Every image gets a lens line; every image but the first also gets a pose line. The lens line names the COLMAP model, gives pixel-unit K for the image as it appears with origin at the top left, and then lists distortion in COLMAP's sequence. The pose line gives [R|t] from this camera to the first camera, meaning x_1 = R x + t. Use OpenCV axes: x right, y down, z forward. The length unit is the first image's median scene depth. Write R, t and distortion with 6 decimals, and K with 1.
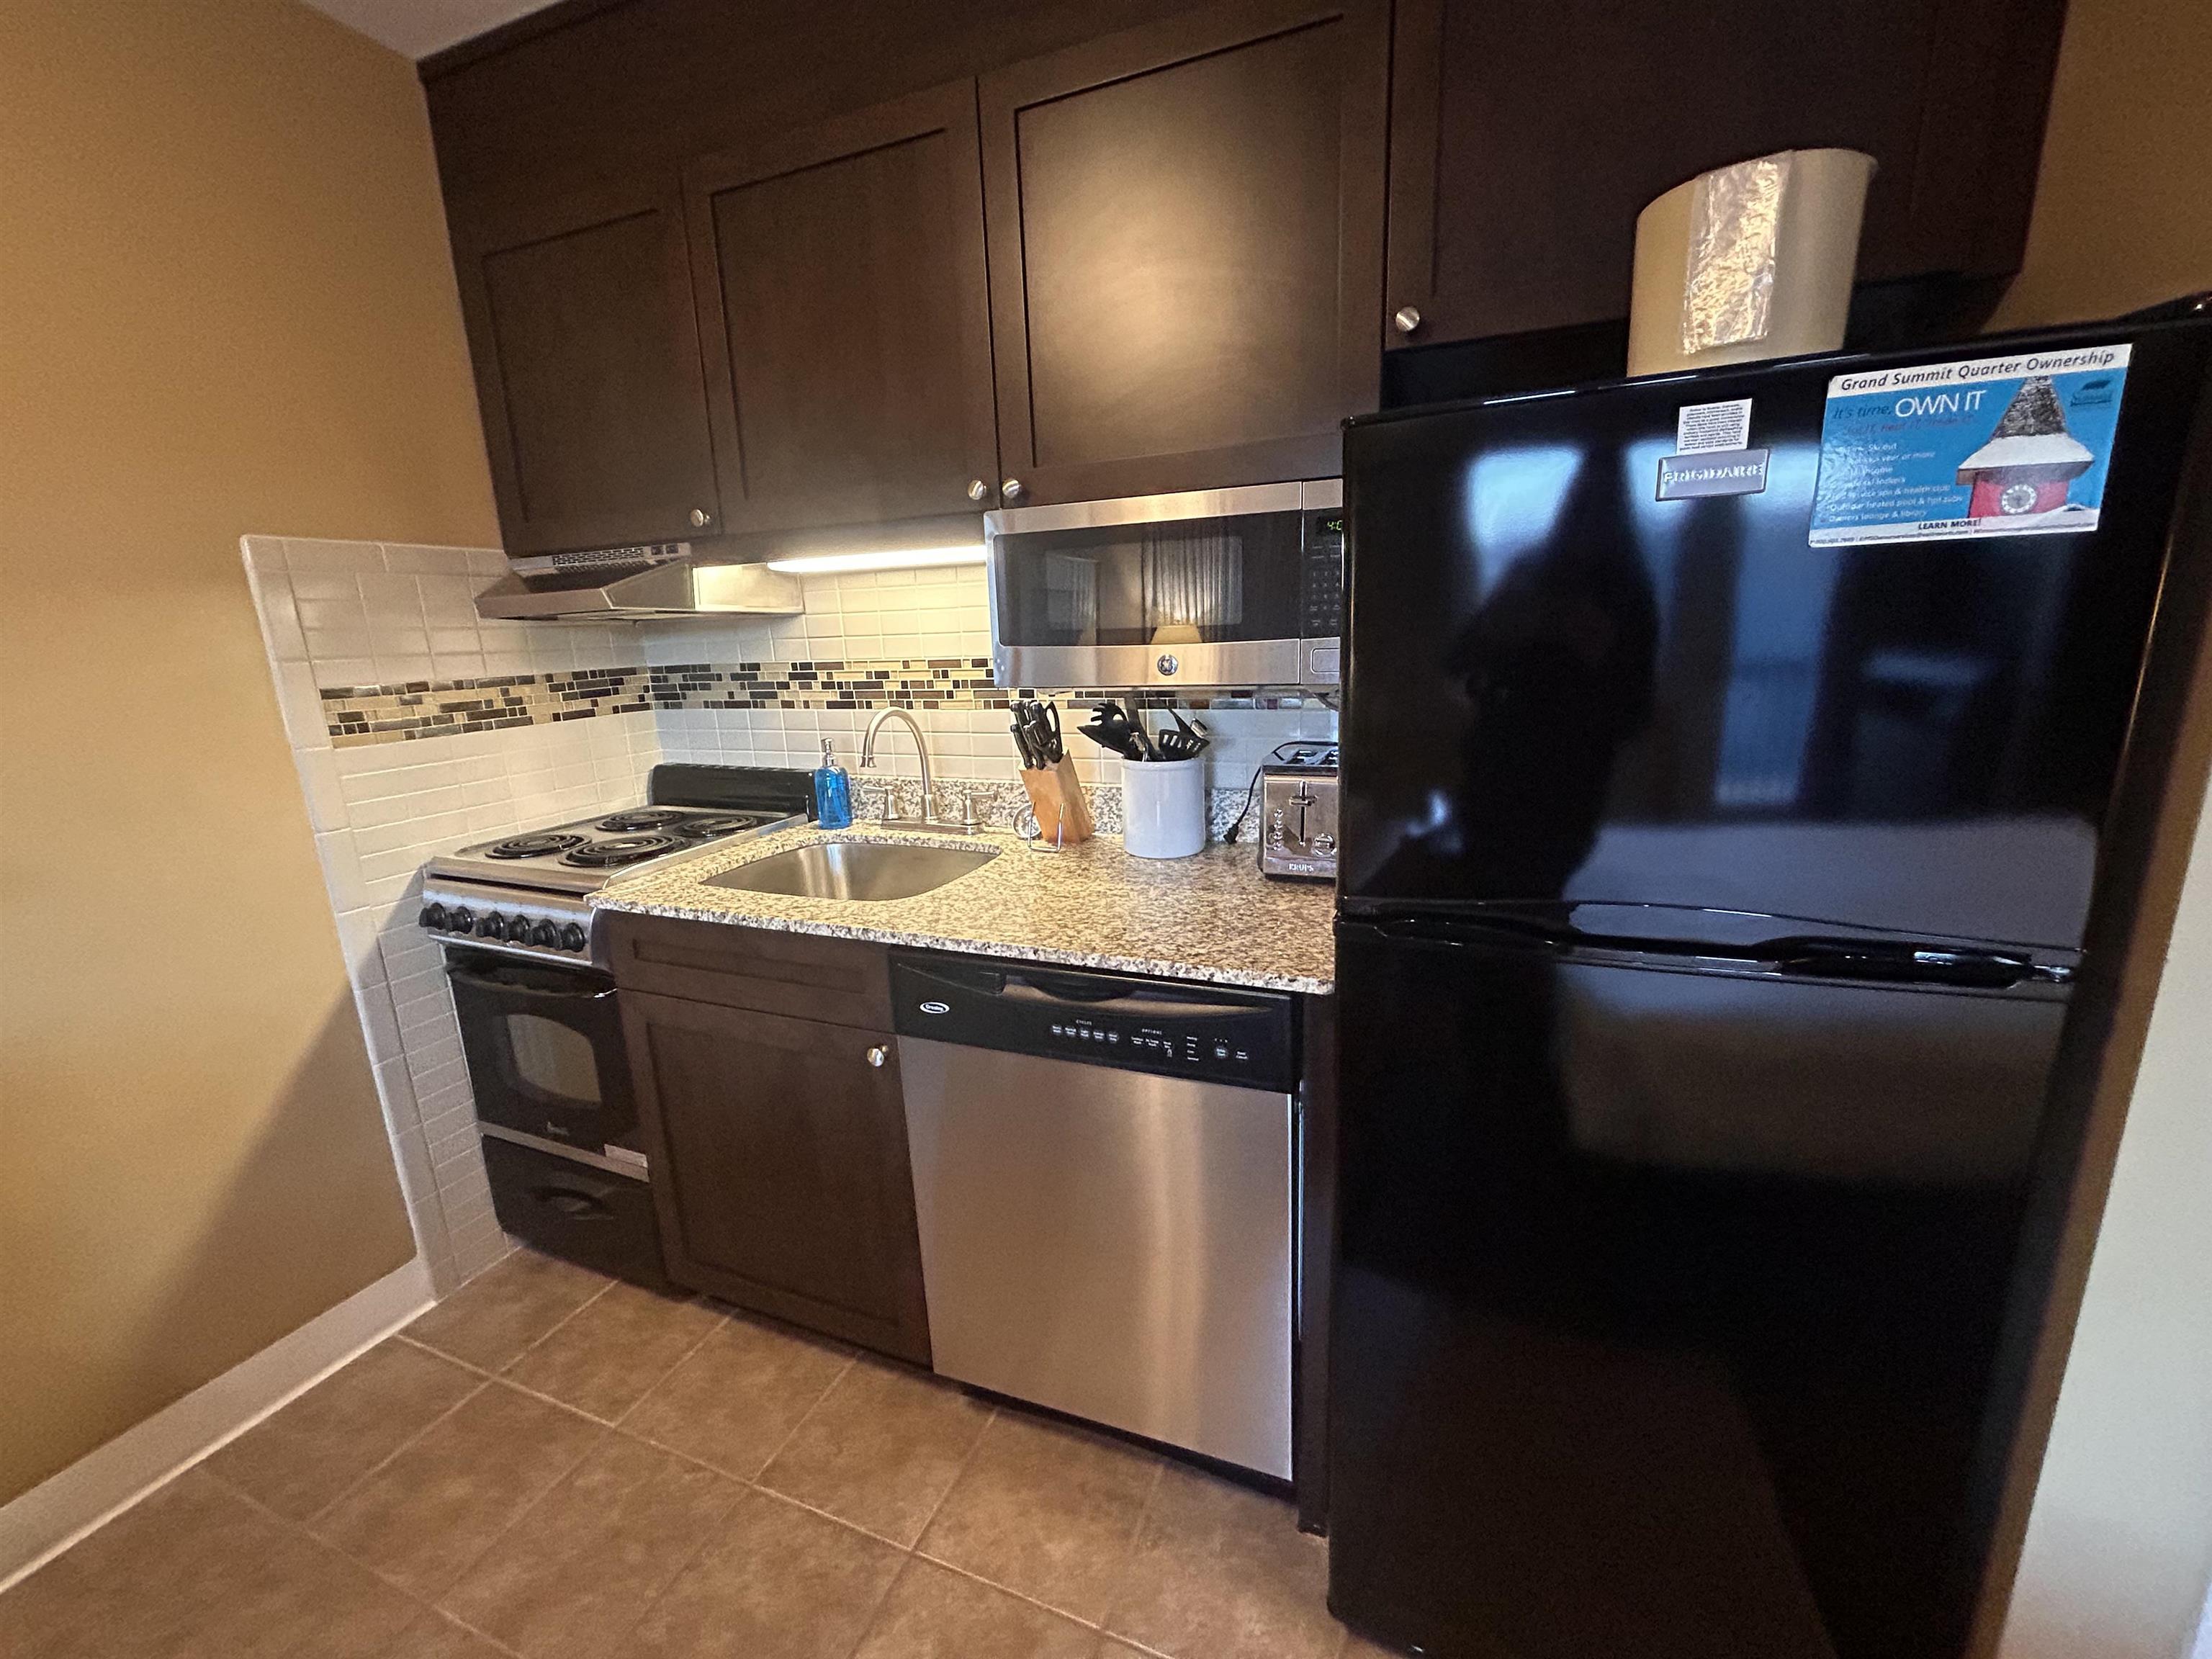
lens RADIAL K [[882.7, 0, 1117.0], [0, 882.7, 826.5], [0, 0, 1]] dist [-0.002172, -0.000033]
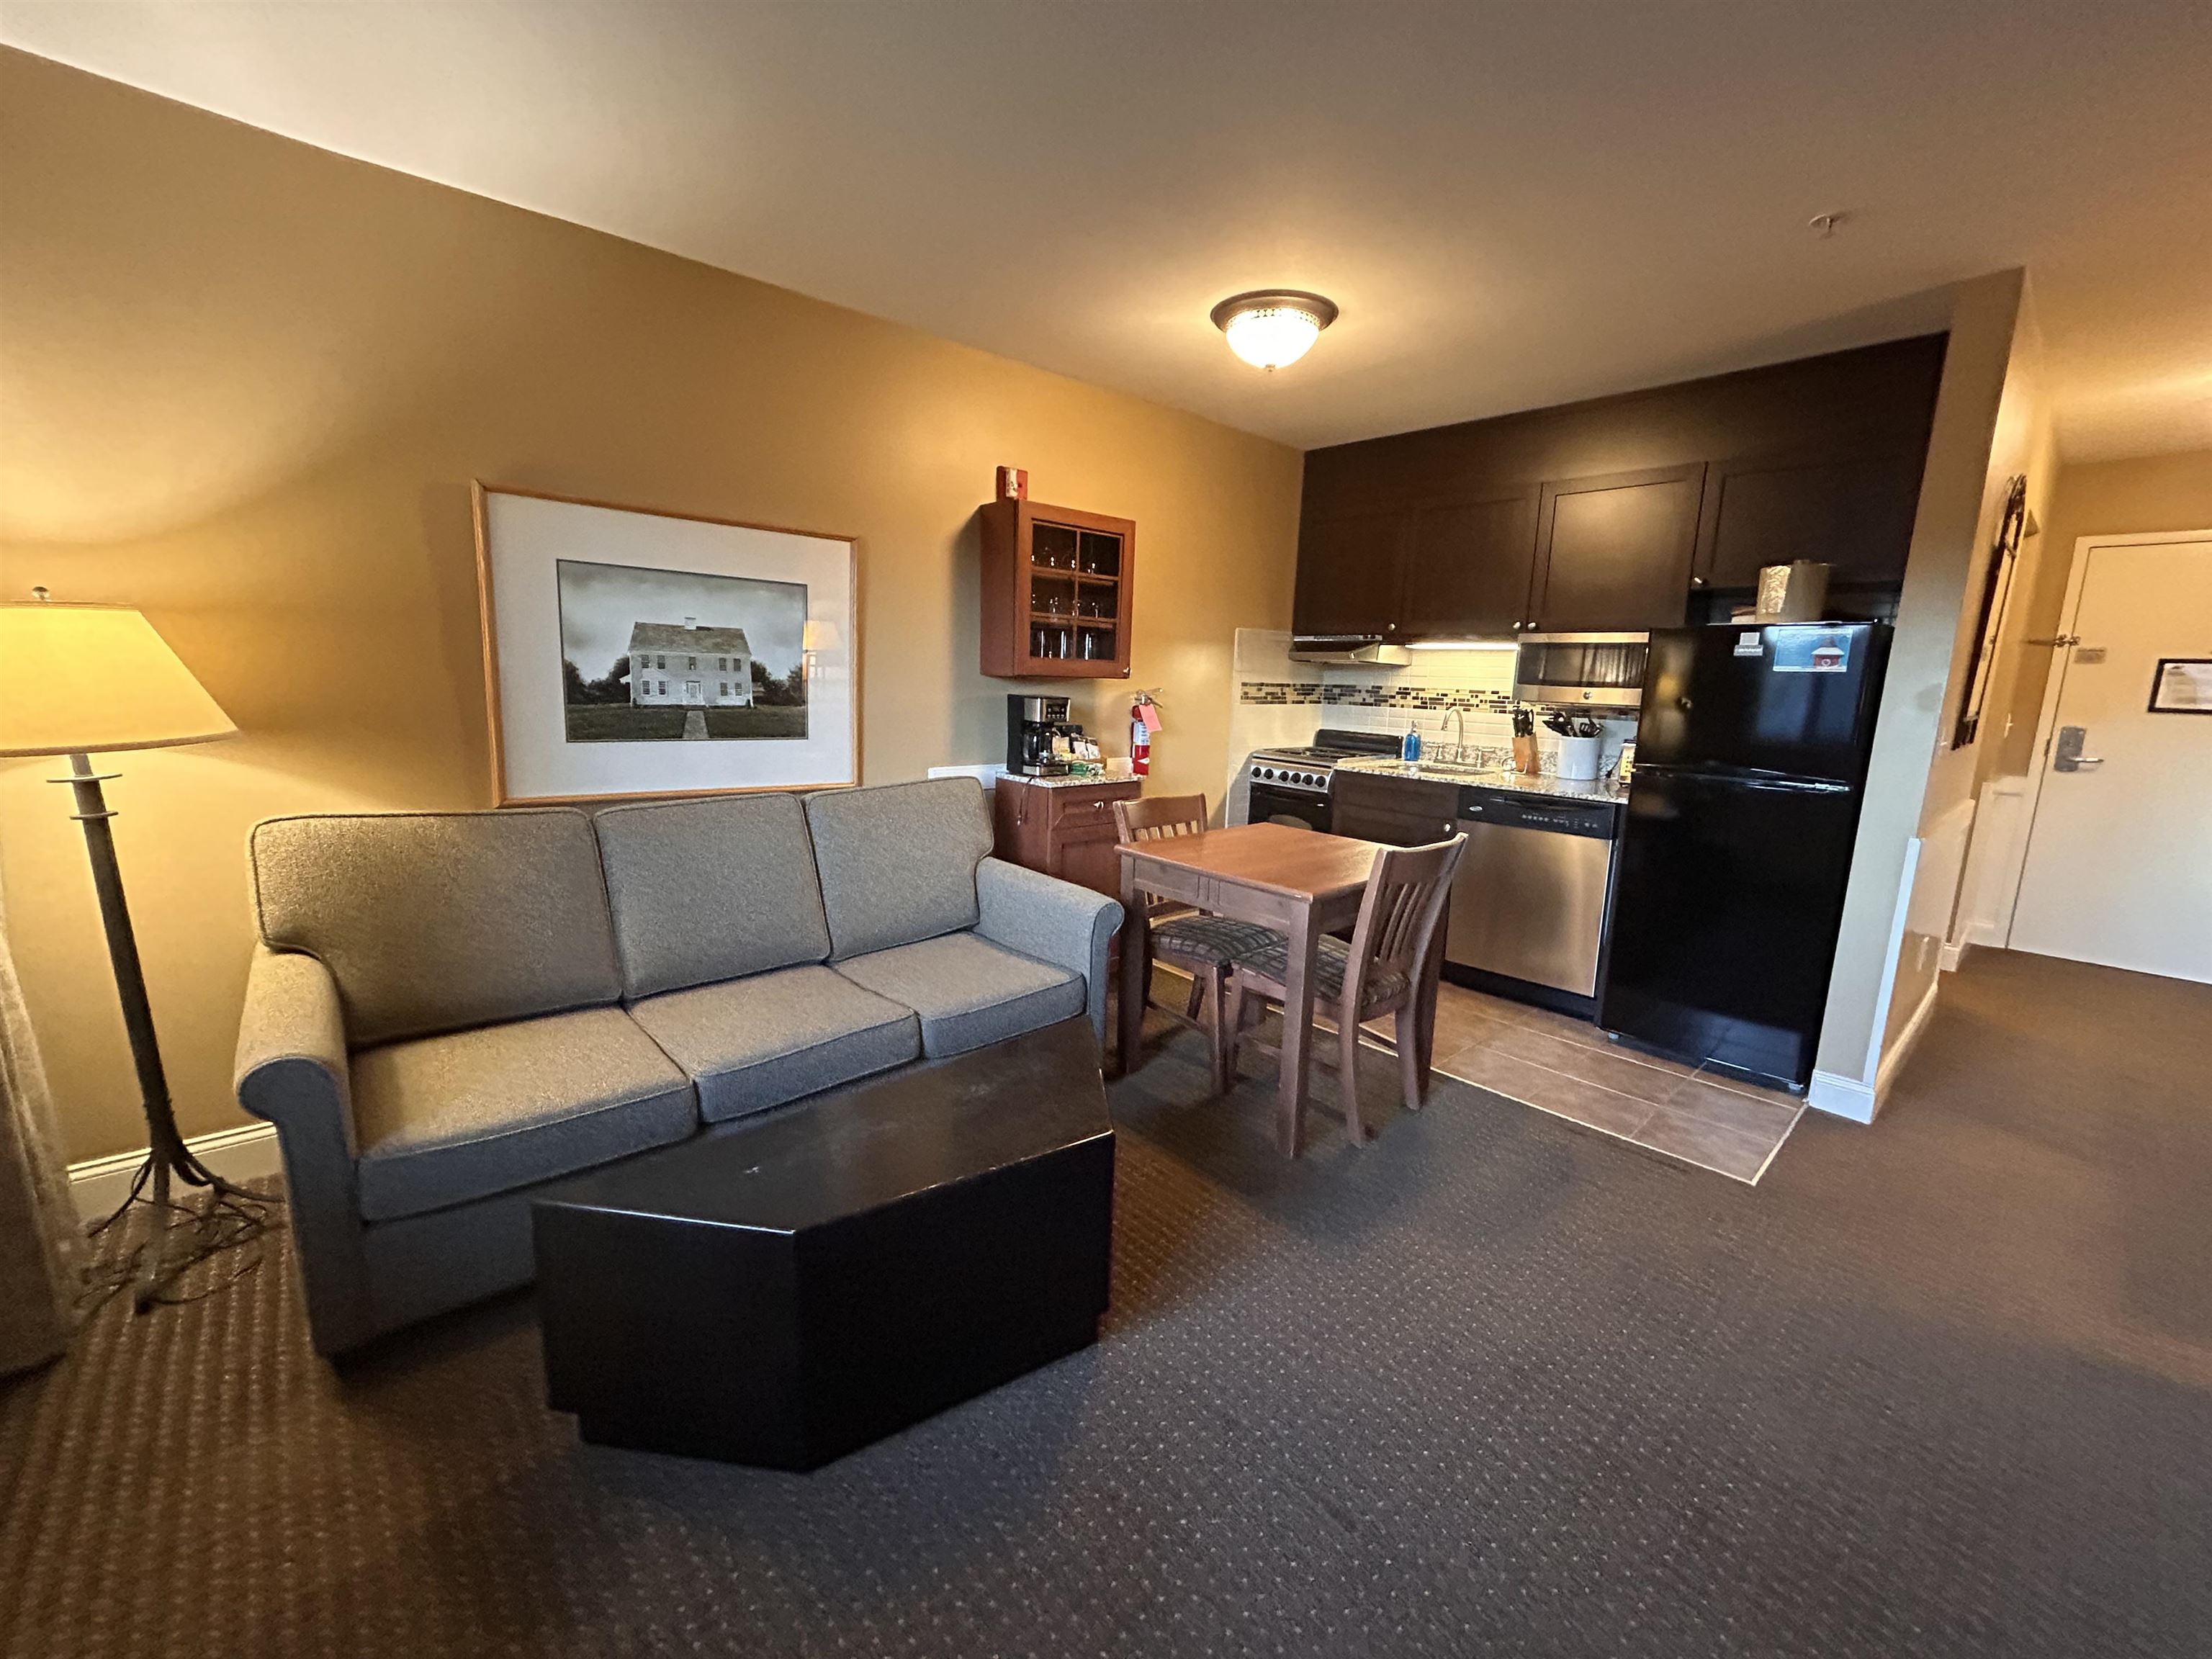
lens RADIAL K [[882.7, 0, 1117.0], [0, 882.7, 826.5], [0, 0, 1]] dist [-0.002172, -0.000033]
pose [[0.899922, 0.138292, -0.413539, -0.048145], [-0.159846, 0.986982, -0.017791, 0.360812], [0.405695, 0.082113, 0.910312, -1.469534]]
